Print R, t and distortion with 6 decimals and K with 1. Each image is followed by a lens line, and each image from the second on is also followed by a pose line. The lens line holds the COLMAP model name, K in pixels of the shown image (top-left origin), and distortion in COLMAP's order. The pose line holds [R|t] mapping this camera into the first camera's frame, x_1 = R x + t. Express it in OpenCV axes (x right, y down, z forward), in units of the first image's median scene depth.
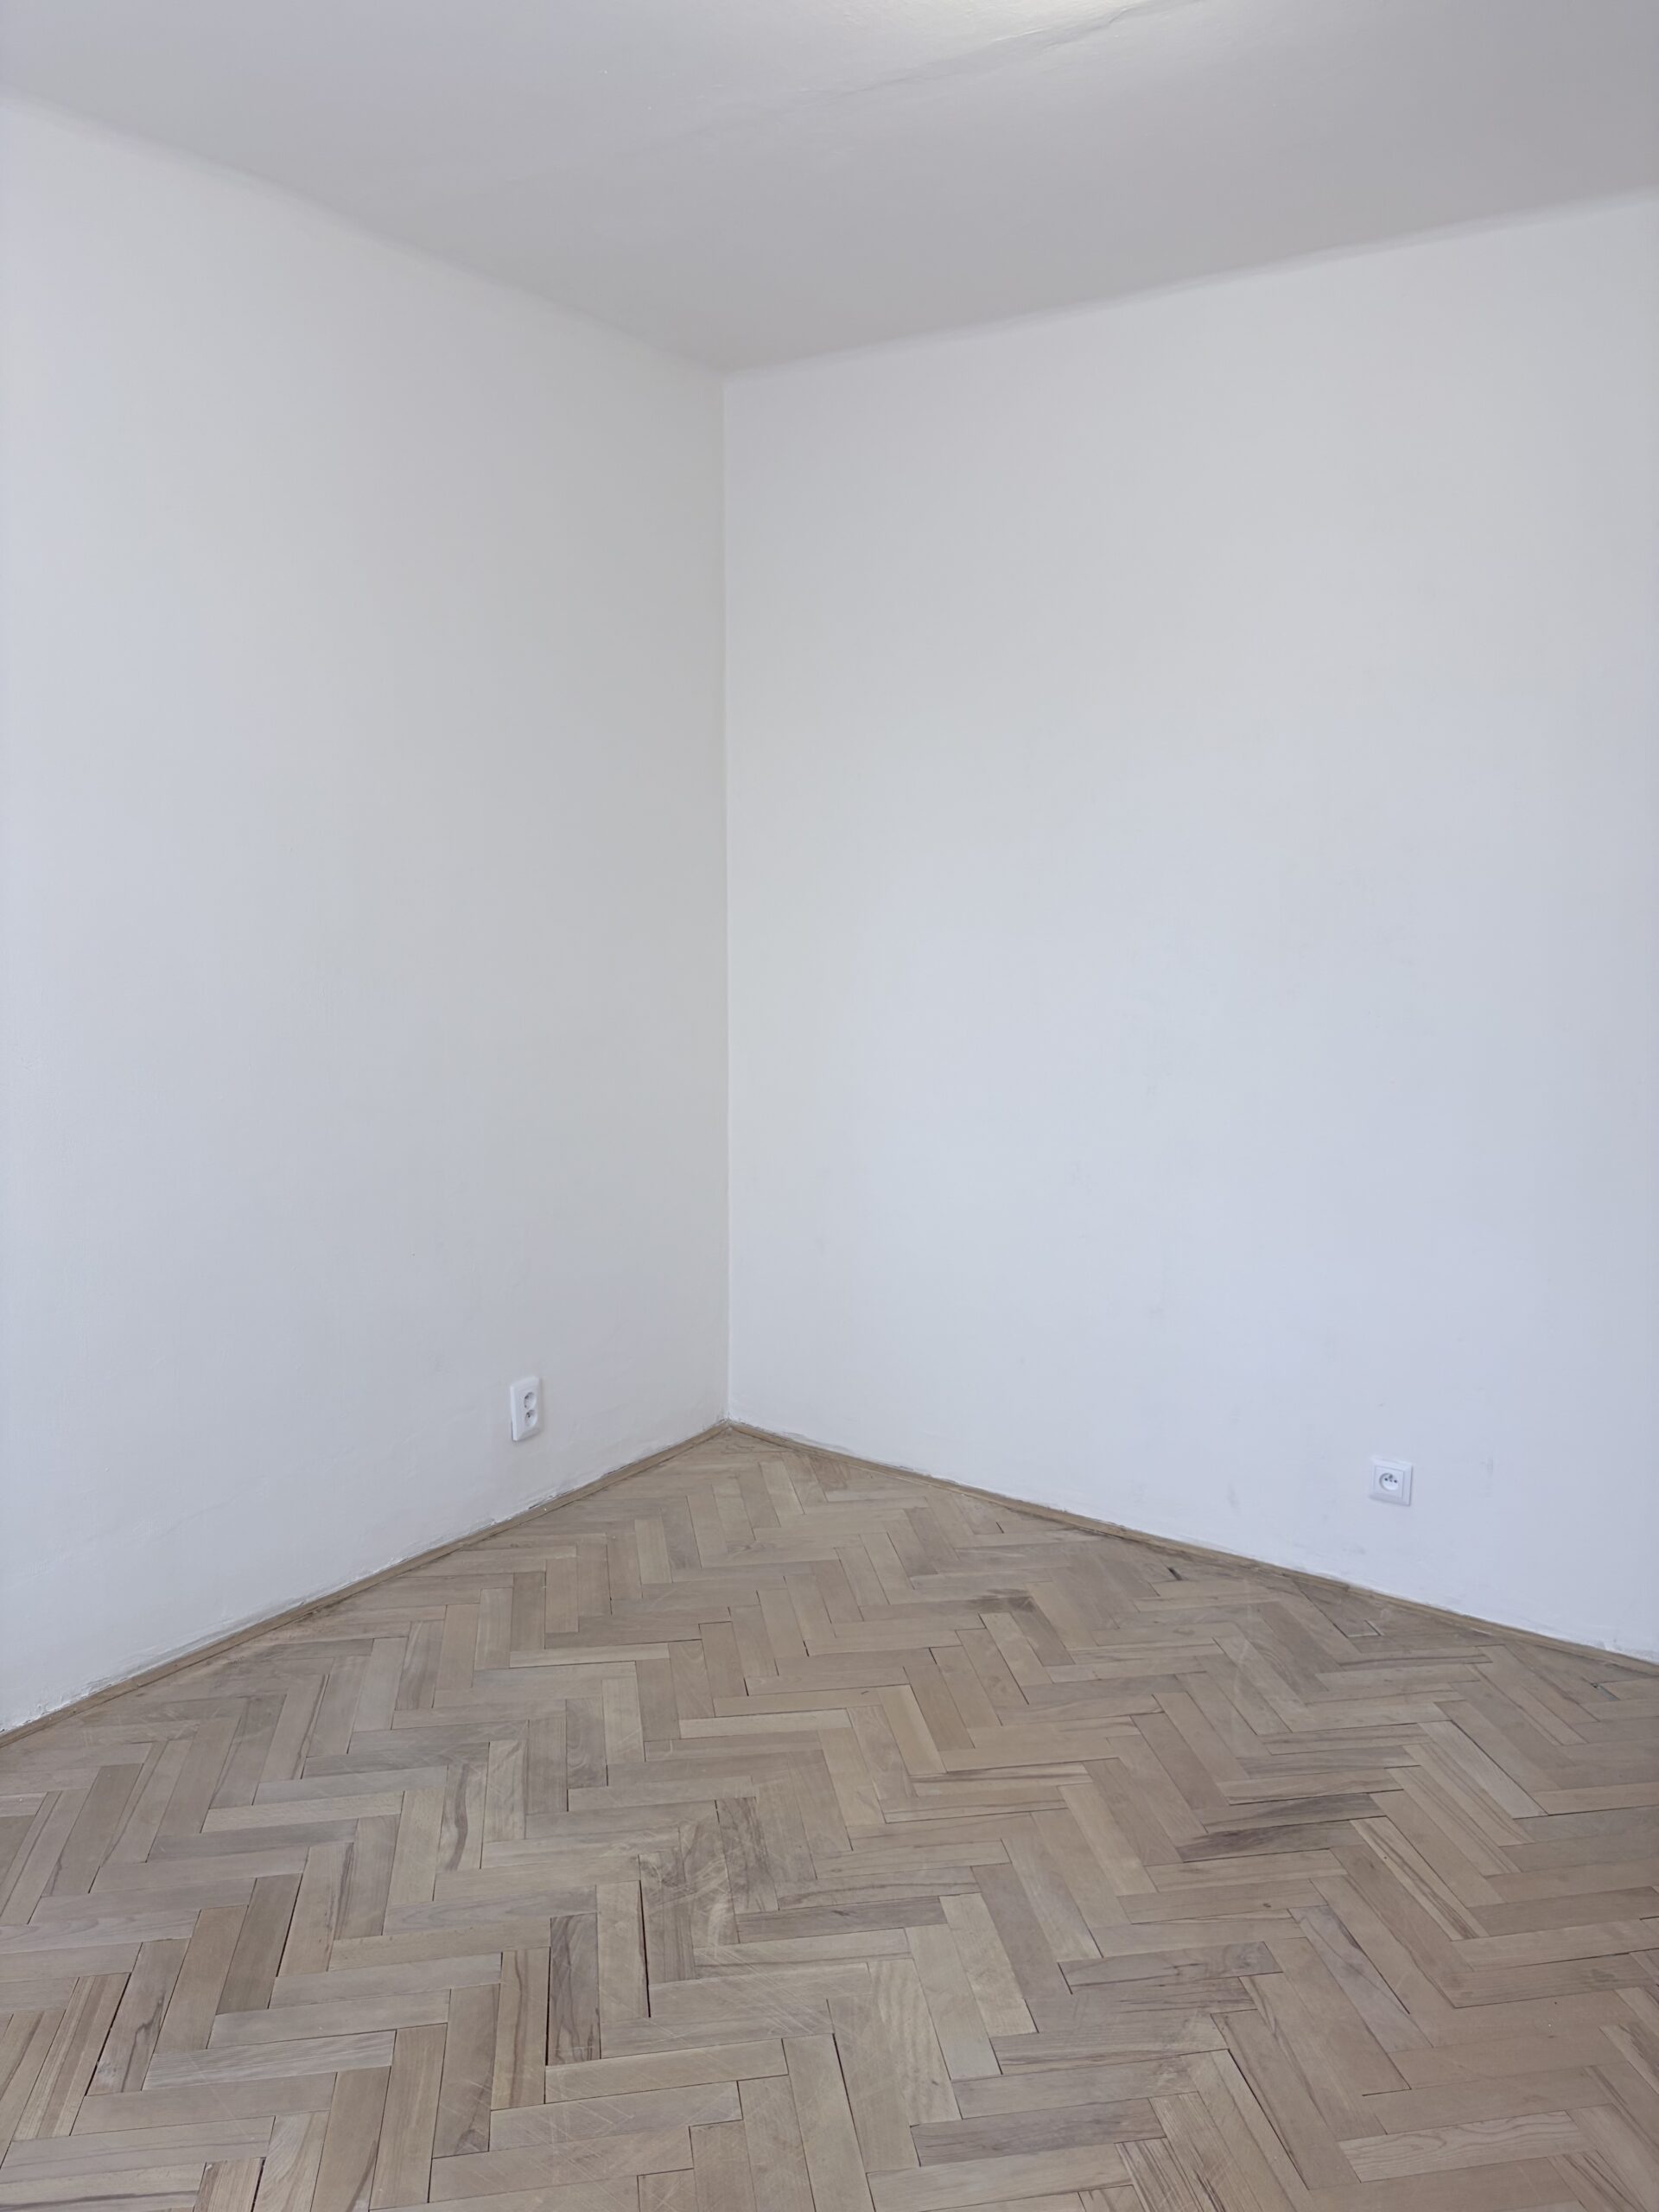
lens RADIAL K [[1684.0, 0, 846.0], [0, 1684.0, 1110.9], [0, 0, 1]] dist [0.038317, -0.036097]
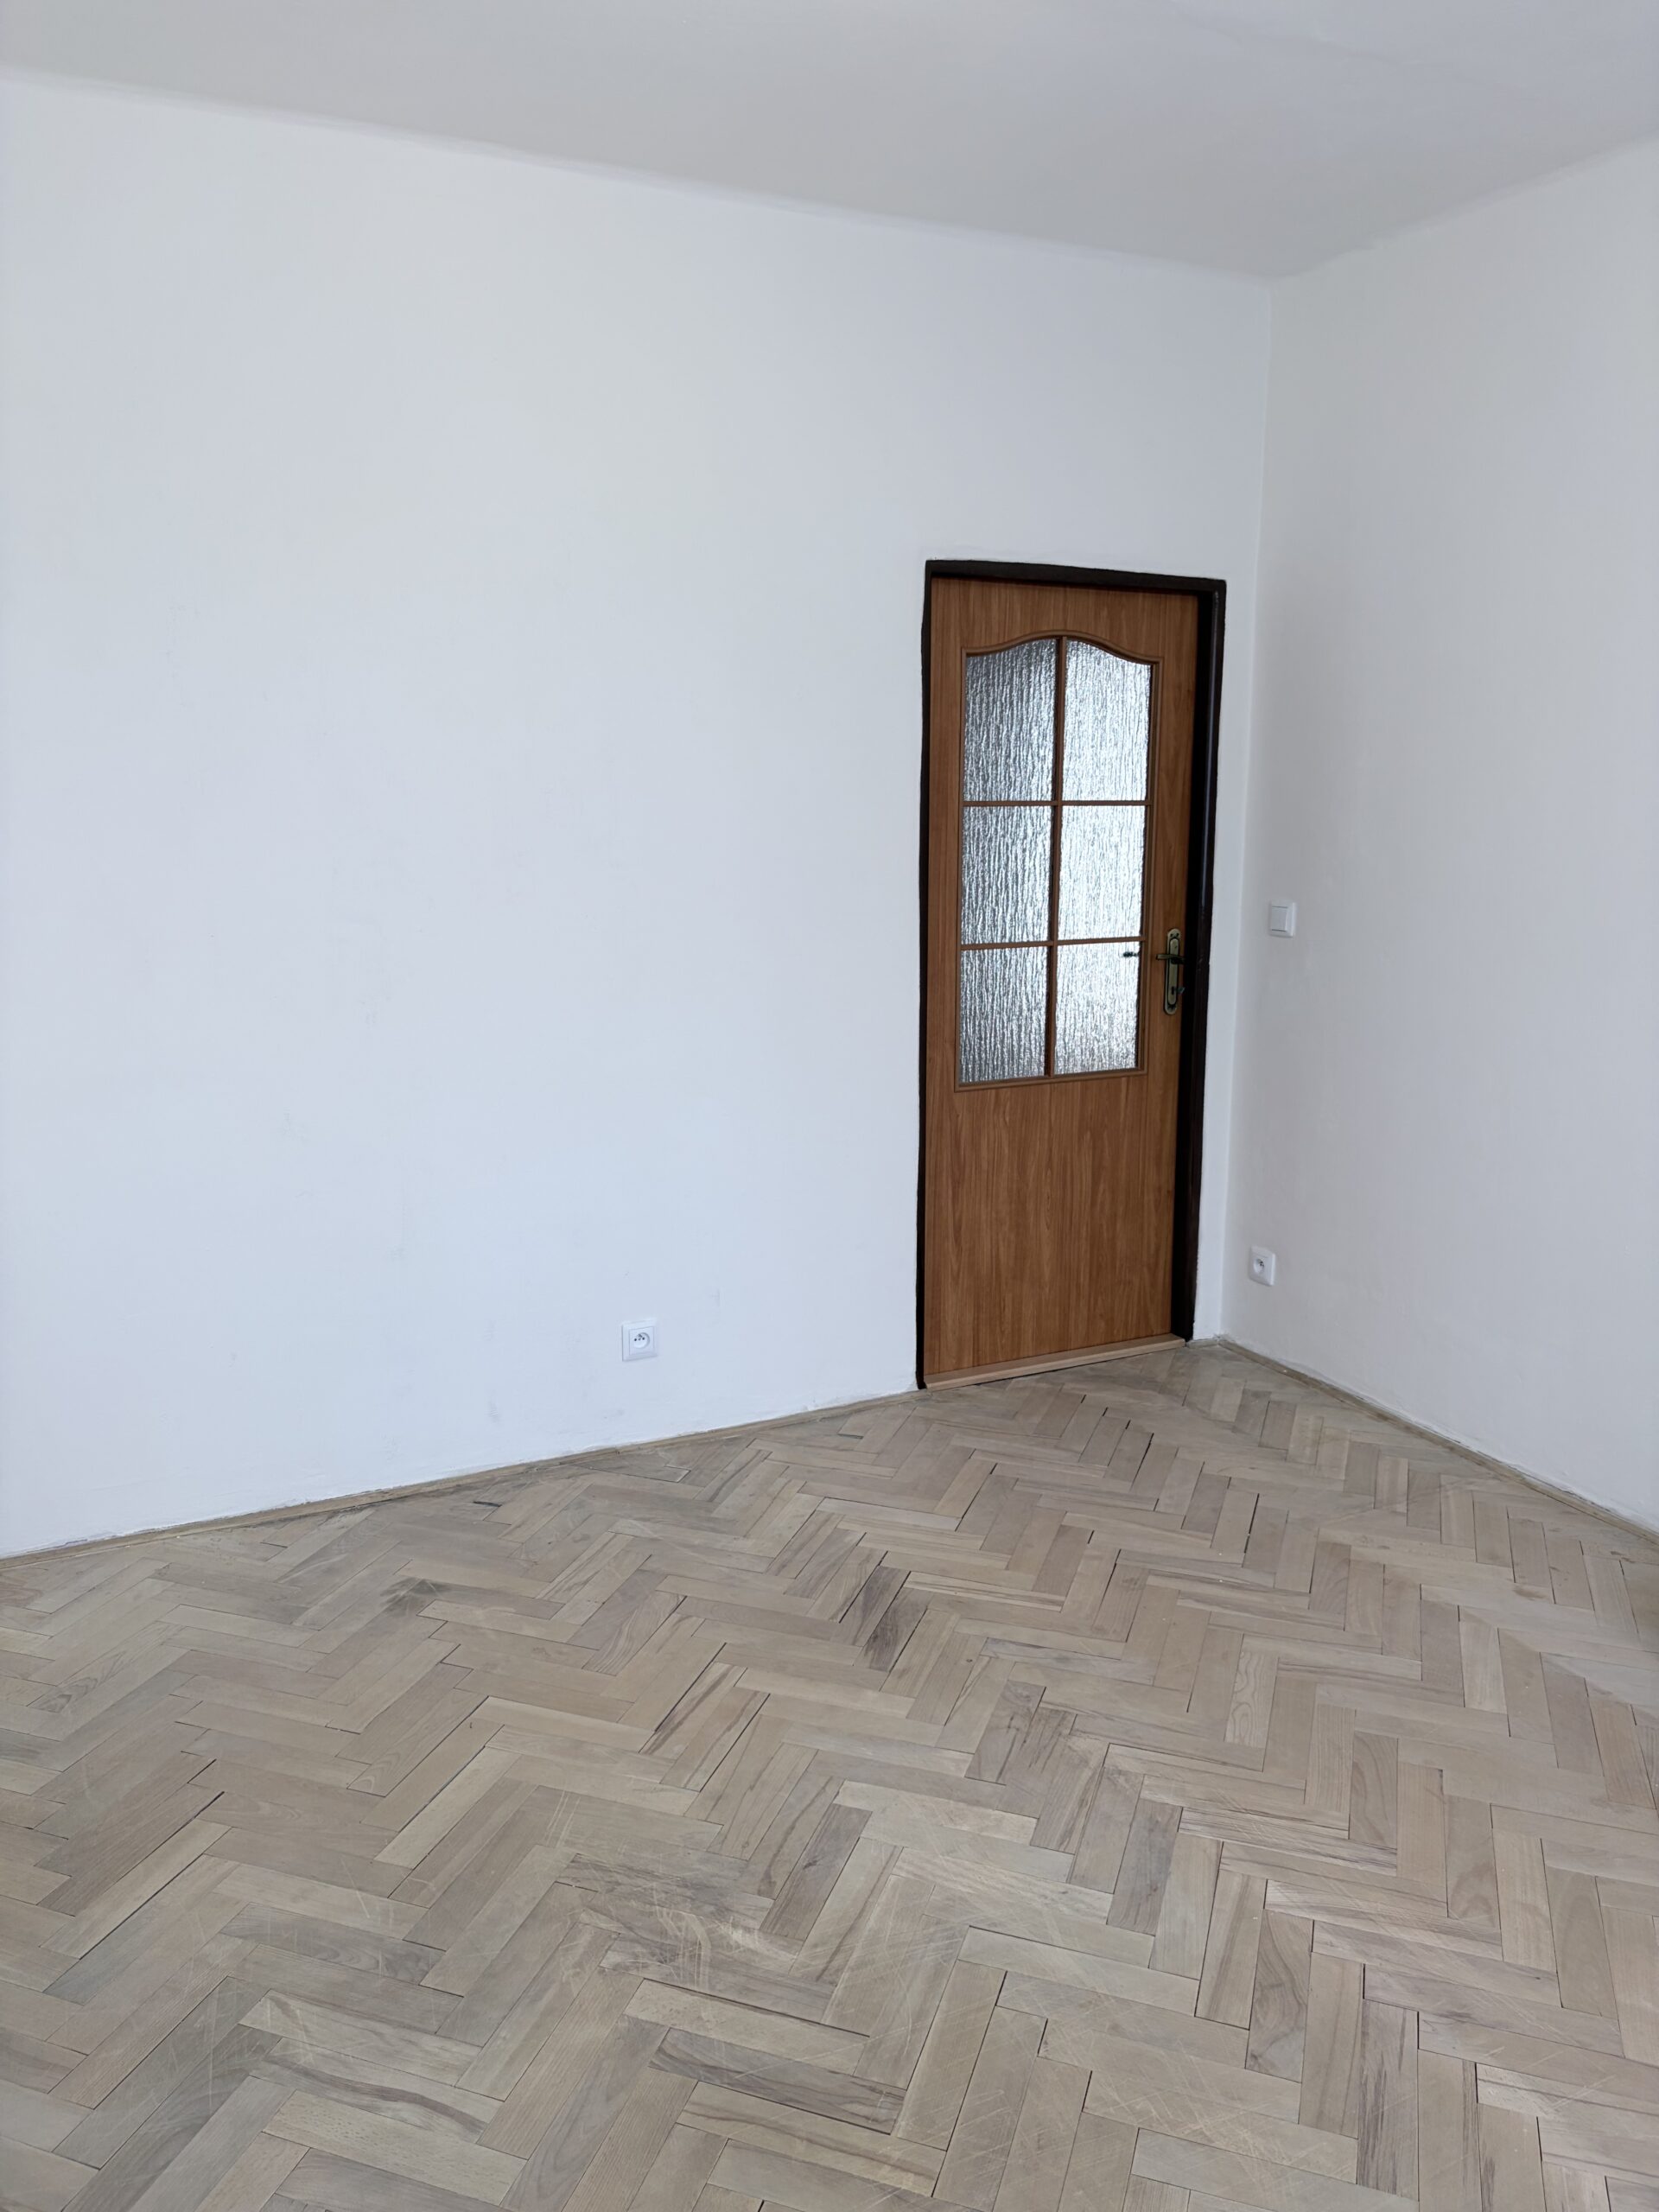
lens RADIAL K [[1684.0, 0, 841.9], [0, 1684.0, 1098.5], [0, 0, 1]] dist [0.038317, -0.036097]
pose [[0.471703, -0.168473, 0.865513, -0.640231], [0.127515, 0.984293, 0.122099, -0.062387], [-0.872489, 0.052771, 0.485776, 0.413402]]
